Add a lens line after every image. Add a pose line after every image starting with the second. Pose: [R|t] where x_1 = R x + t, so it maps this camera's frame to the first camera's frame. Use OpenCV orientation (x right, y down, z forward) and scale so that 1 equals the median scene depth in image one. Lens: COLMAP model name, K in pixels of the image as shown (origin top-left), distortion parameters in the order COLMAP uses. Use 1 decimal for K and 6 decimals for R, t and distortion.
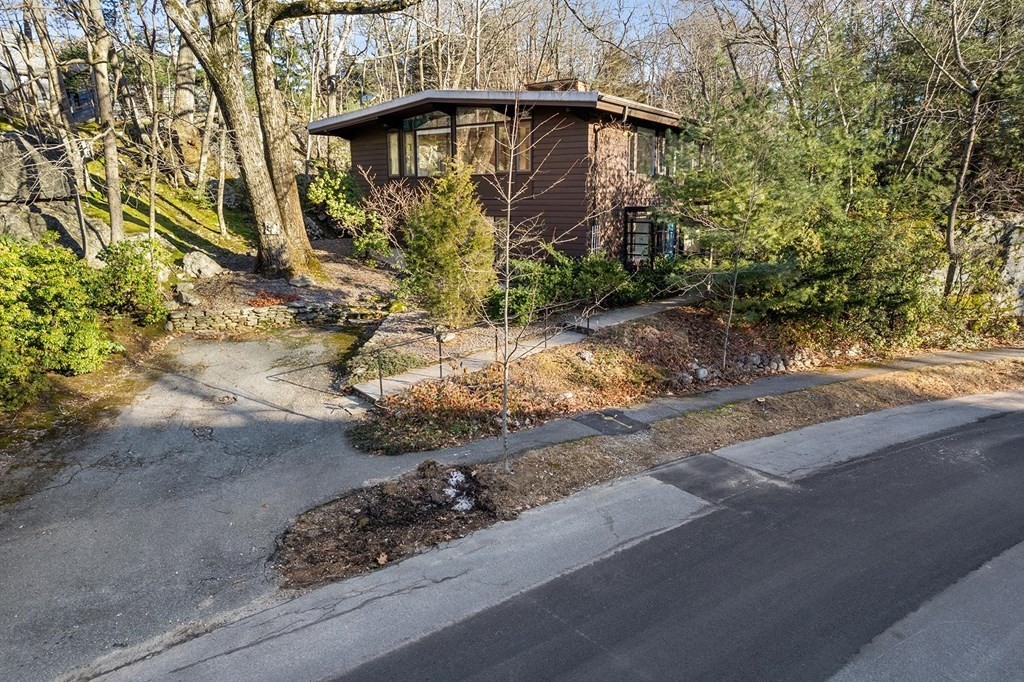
lens RADIAL K [[645.4, 0, 514.7], [0, 645.4, 339.8], [0, 0, 1]] dist [-0.082920, 0.076634]
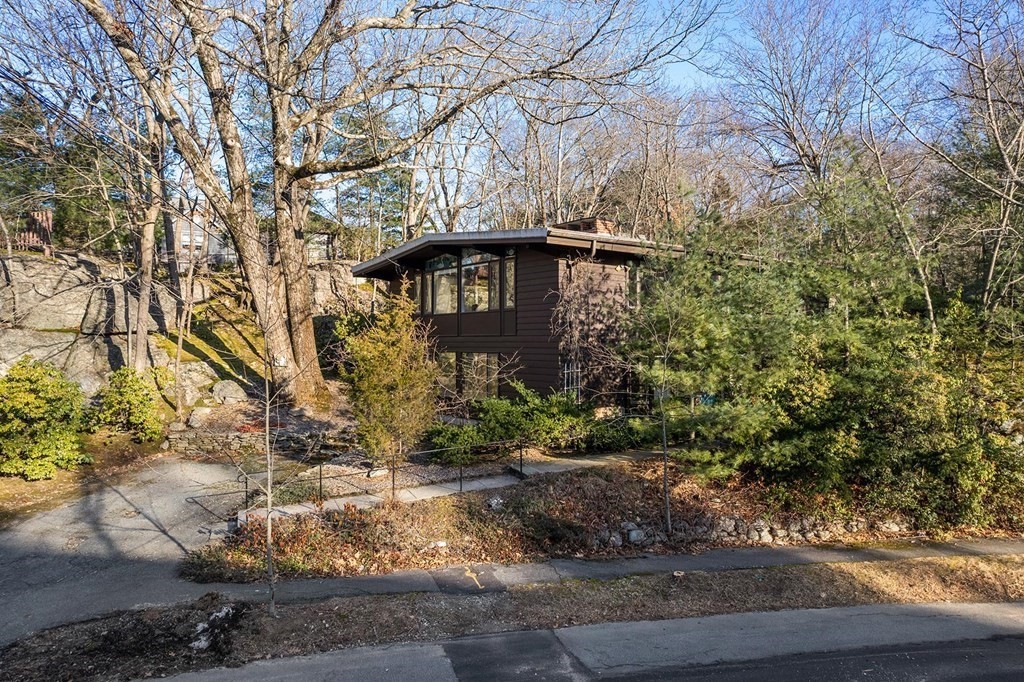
lens RADIAL K [[668.9, 0, 511.4], [0, 668.9, 312.8], [0, 0, 1]] dist [-0.079970, 0.072317]
pose [[0.954173, -0.007746, -0.299154, 0.344305], [-0.069710, 0.966411, -0.247368, -0.003220], [0.291021, 0.256886, 0.921583, 0.063158]]
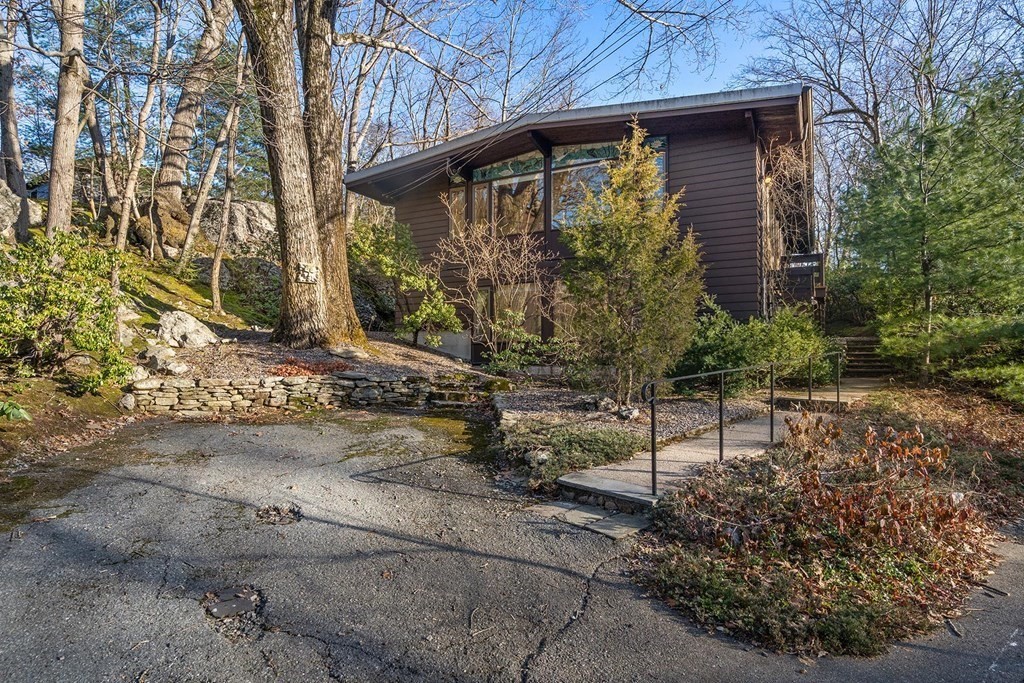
lens RADIAL K [[577.7, 0, 512.0], [0, 577.7, 341.5], [0, 0, 1]] dist [0.007020, 0.002011]
pose [[0.993842, 0.013150, 0.110024, -0.243516], [0.015451, 0.966787, -0.255114, 0.059973], [-0.109725, 0.255243, 0.960631, 0.419490]]
